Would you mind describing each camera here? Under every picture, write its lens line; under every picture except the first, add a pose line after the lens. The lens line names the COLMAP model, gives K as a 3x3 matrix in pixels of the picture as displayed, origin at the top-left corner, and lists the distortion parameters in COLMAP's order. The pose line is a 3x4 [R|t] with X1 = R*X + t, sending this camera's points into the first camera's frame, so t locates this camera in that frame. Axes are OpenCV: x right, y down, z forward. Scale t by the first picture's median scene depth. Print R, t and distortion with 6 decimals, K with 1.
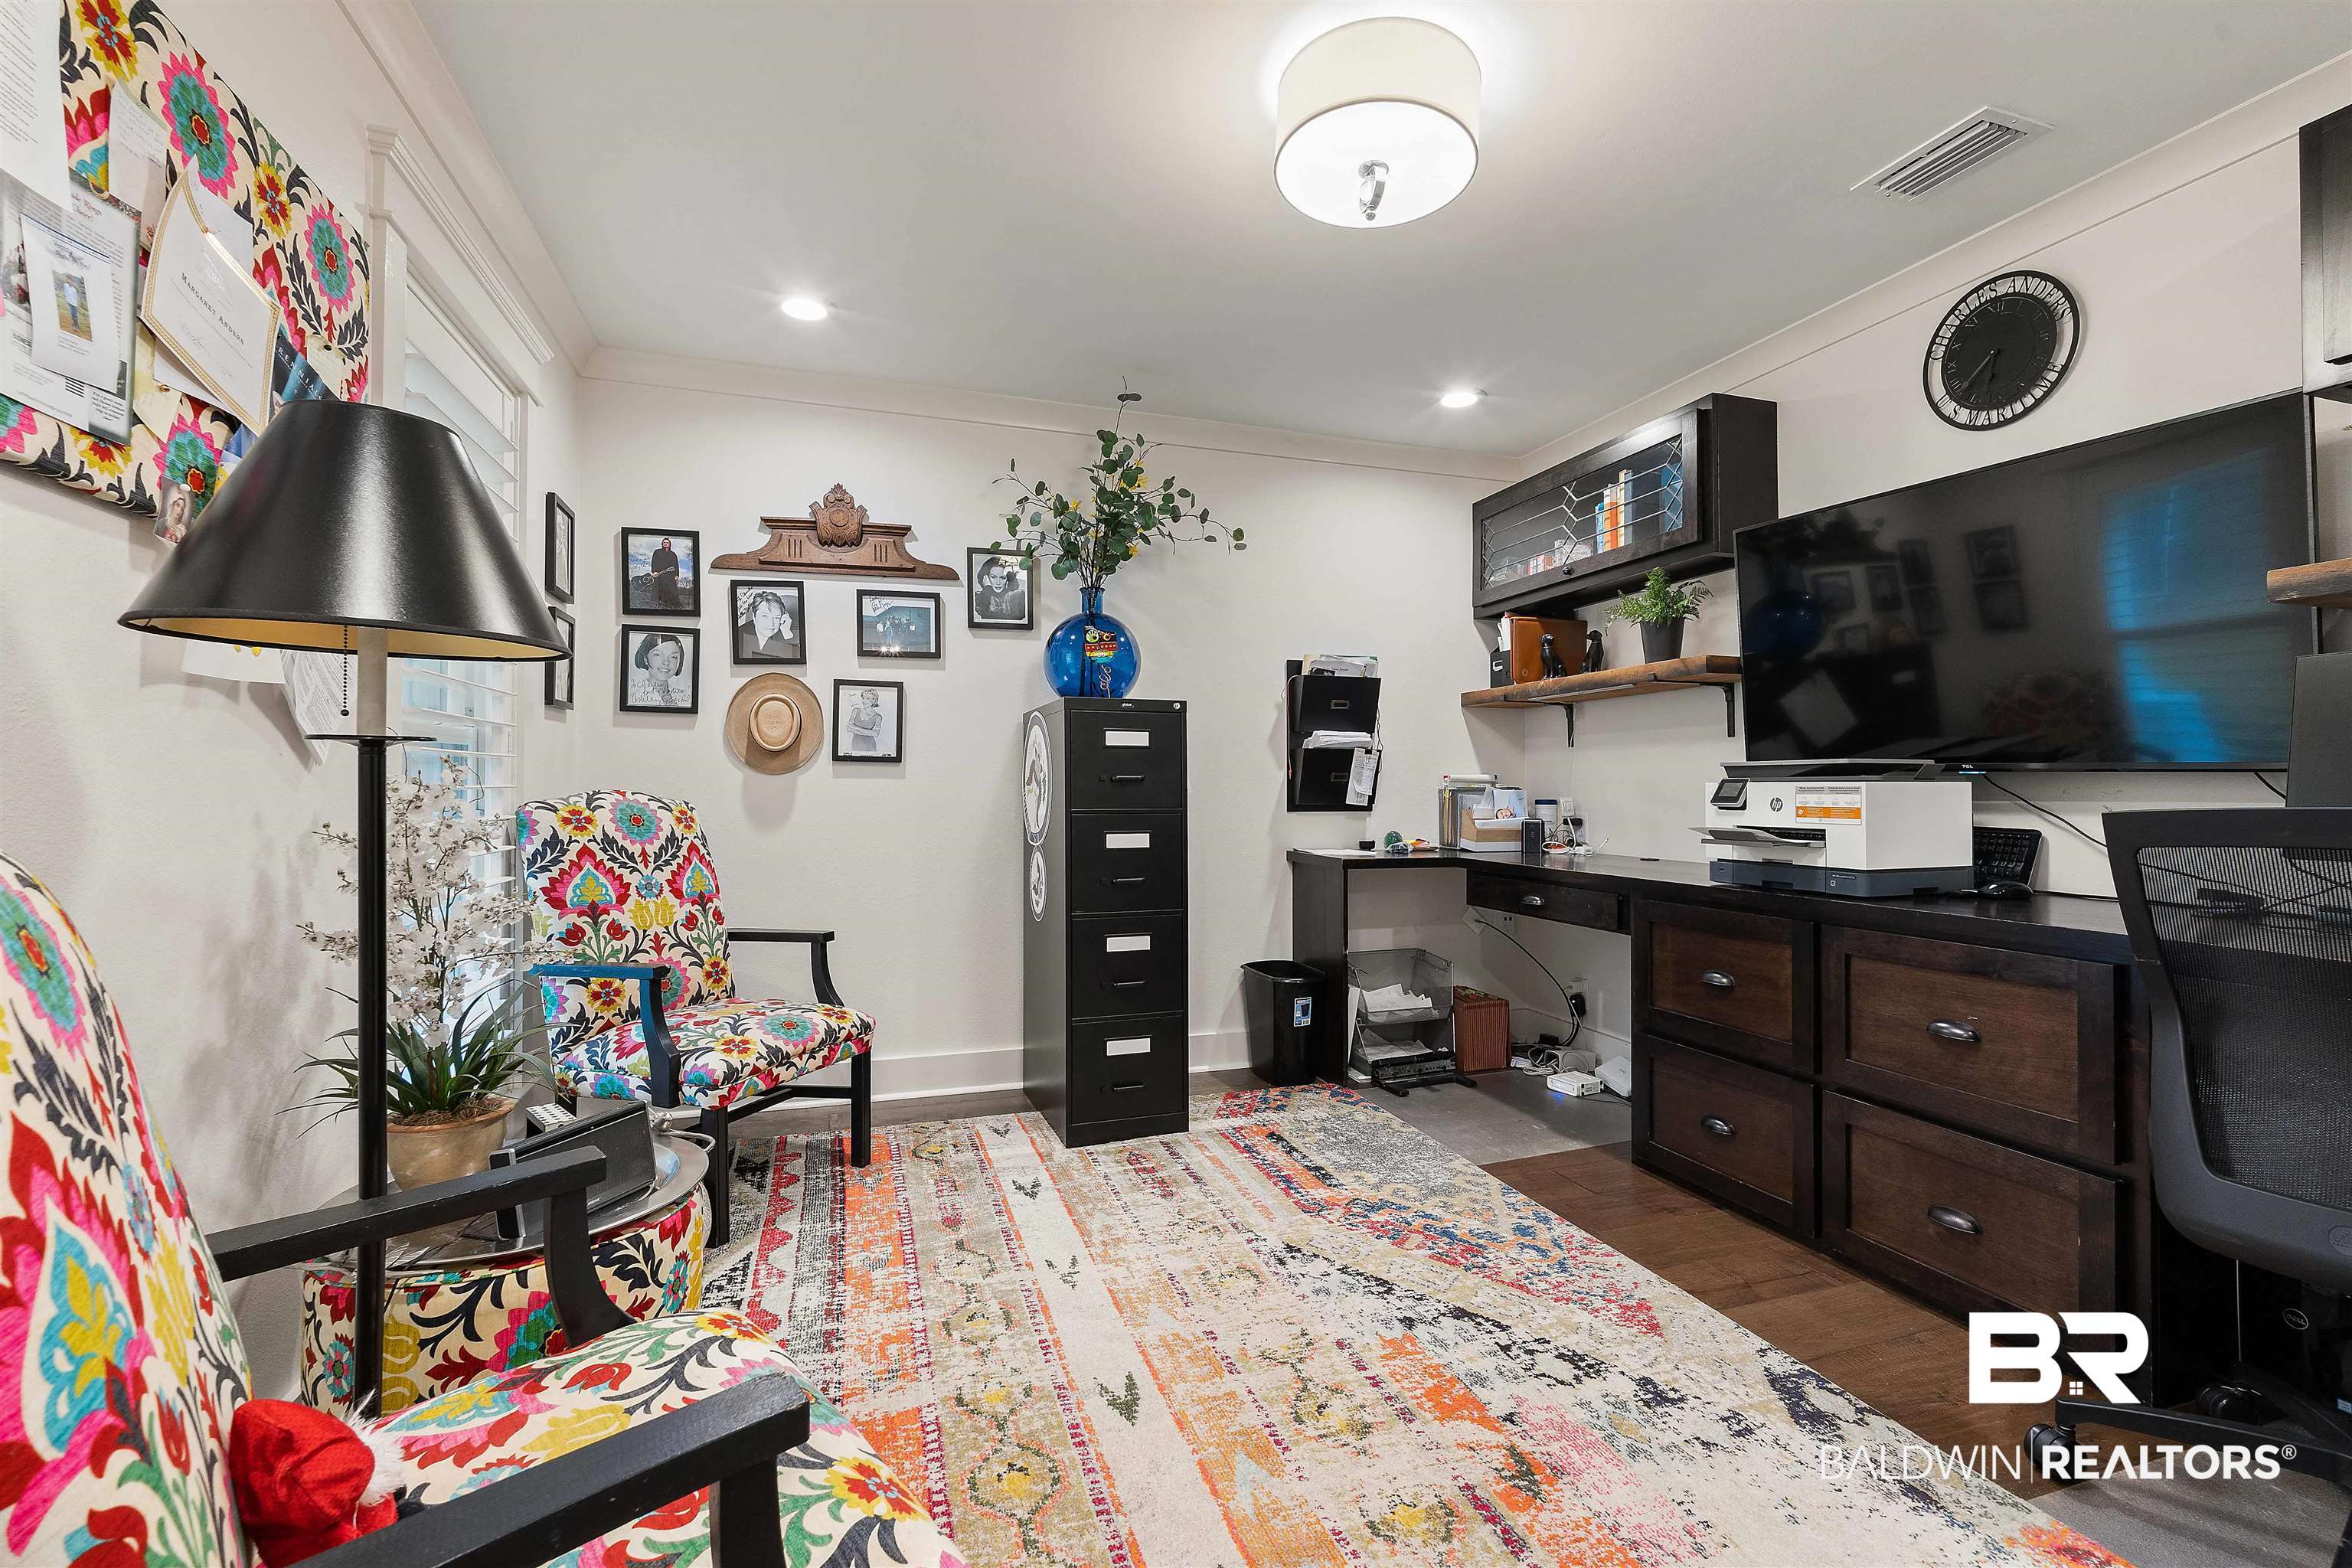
lens RADIAL K [[1019.7, 0, 1188.1], [0, 1019.7, 776.2], [0, 0, 1]] dist [-0.001489, -0.000220]
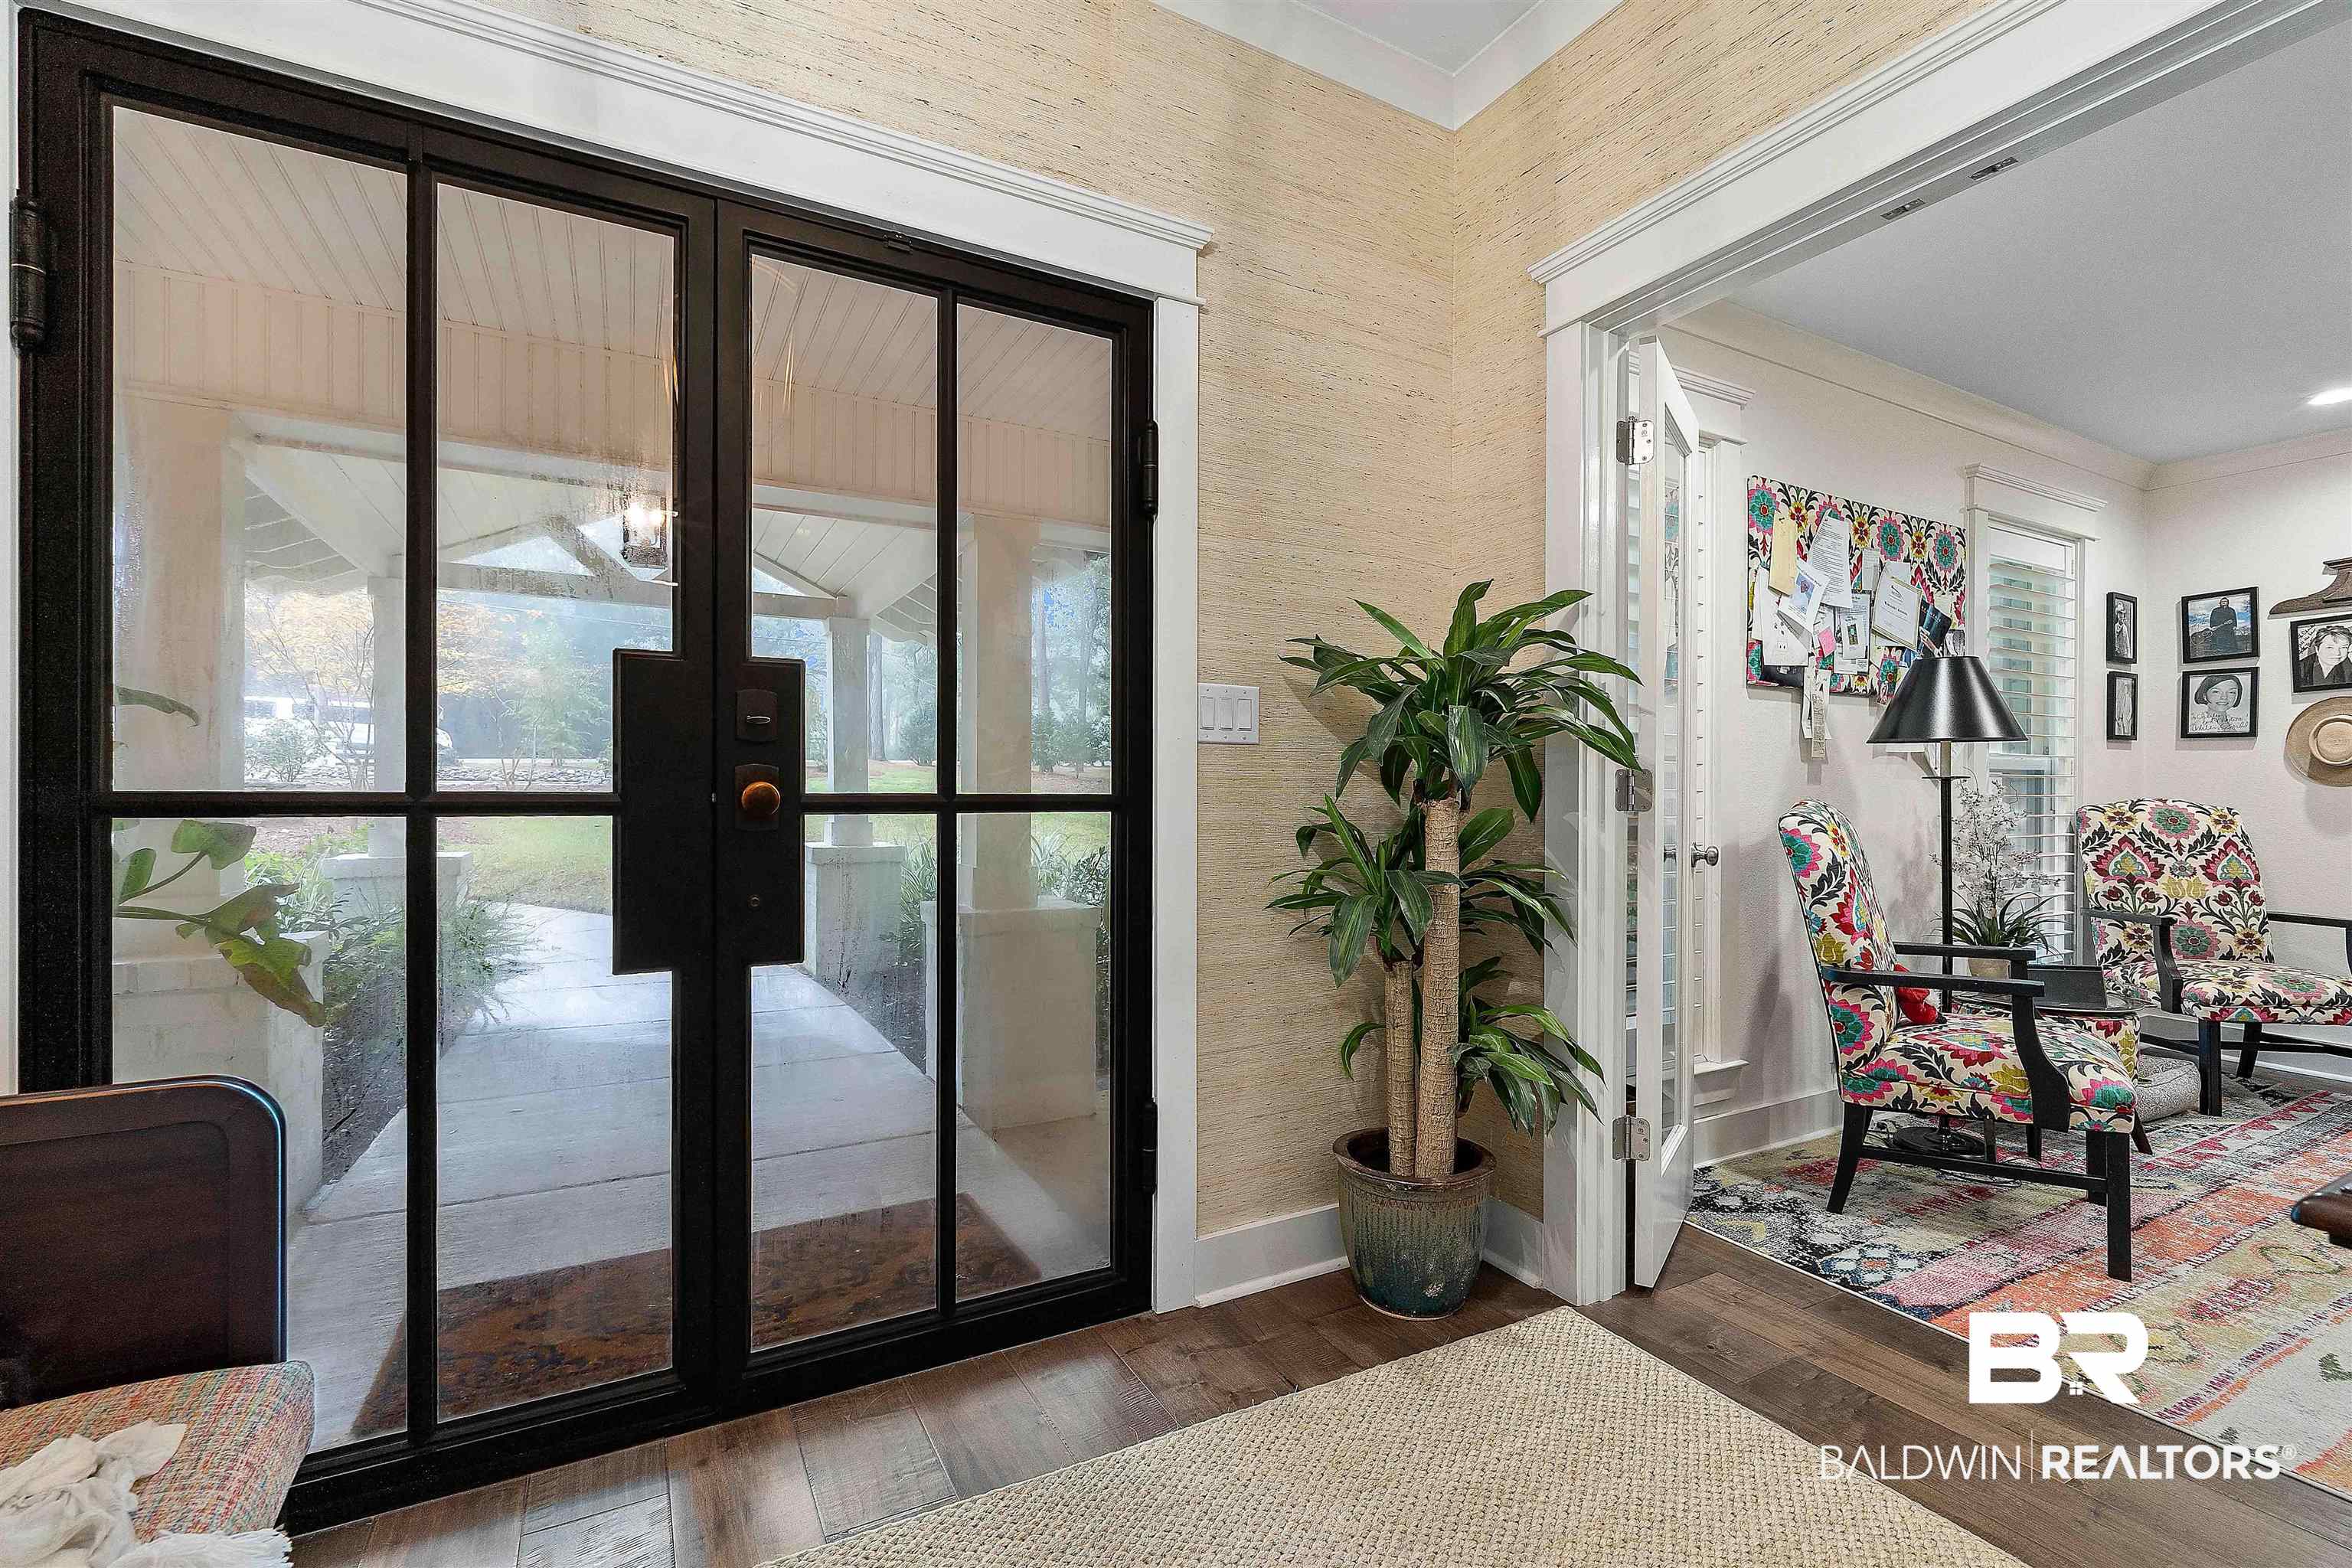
lens RADIAL K [[1028.6, 0, 1188.1], [0, 1028.6, 790.6], [0, 0, 1]] dist [-0.003274, -0.000441]
pose [[0.179743, 0.000176, -0.983714, 0.635844], [0.005708, 0.999983, 0.001222, -0.007269], [0.983697, -0.005835, 0.179739, -0.613105]]
